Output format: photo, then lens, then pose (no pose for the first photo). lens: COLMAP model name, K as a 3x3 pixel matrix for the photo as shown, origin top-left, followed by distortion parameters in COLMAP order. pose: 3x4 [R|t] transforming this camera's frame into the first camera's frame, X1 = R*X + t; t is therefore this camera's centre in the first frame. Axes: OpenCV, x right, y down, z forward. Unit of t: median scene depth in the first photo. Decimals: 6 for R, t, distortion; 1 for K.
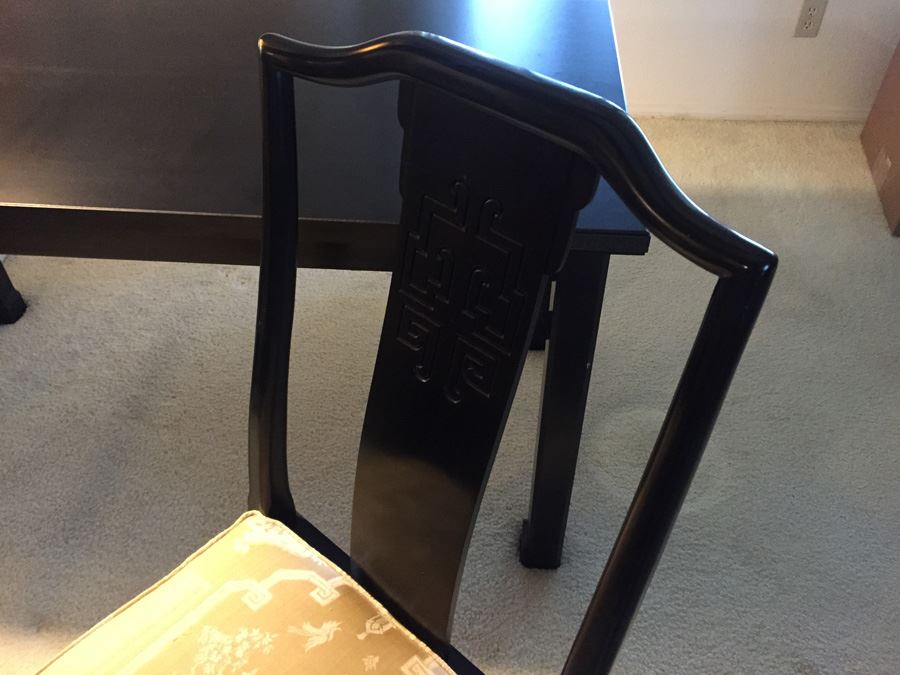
lens RADIAL K [[769.7, 0, 448.6], [0, 769.7, 336.0], [0, 0, 1]] dist [0.090173, -0.121364]
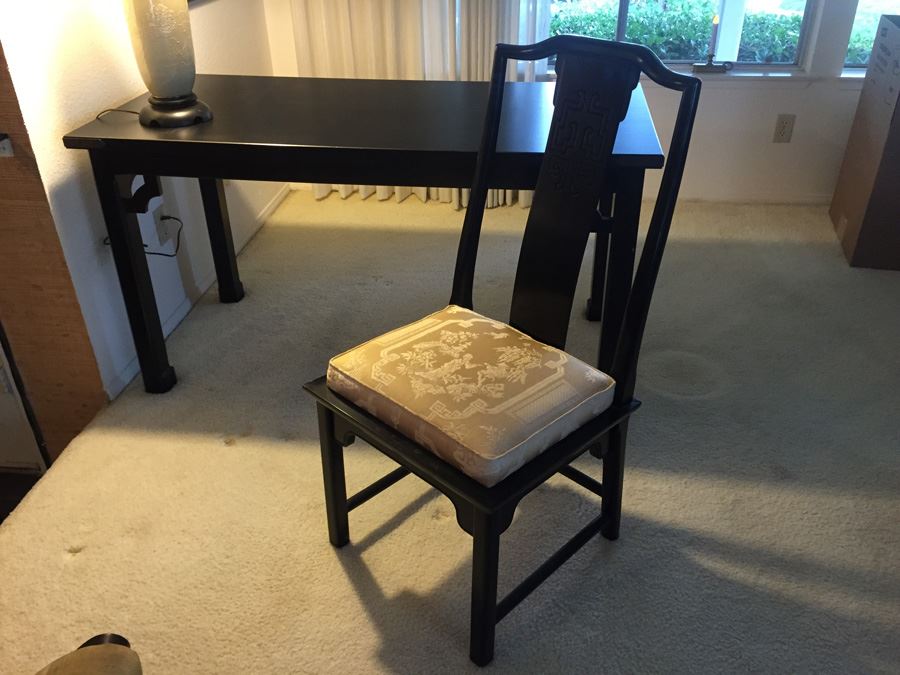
lens RADIAL K [[769.7, 0, 449.0], [0, 769.7, 334.2], [0, 0, 1]] dist [0.090173, -0.121364]
pose [[0.998758, 0.019814, -0.045721, -0.102116], [-0.029298, 0.975696, -0.217163, 0.405307], [0.040307, 0.218233, 0.975064, -0.464404]]
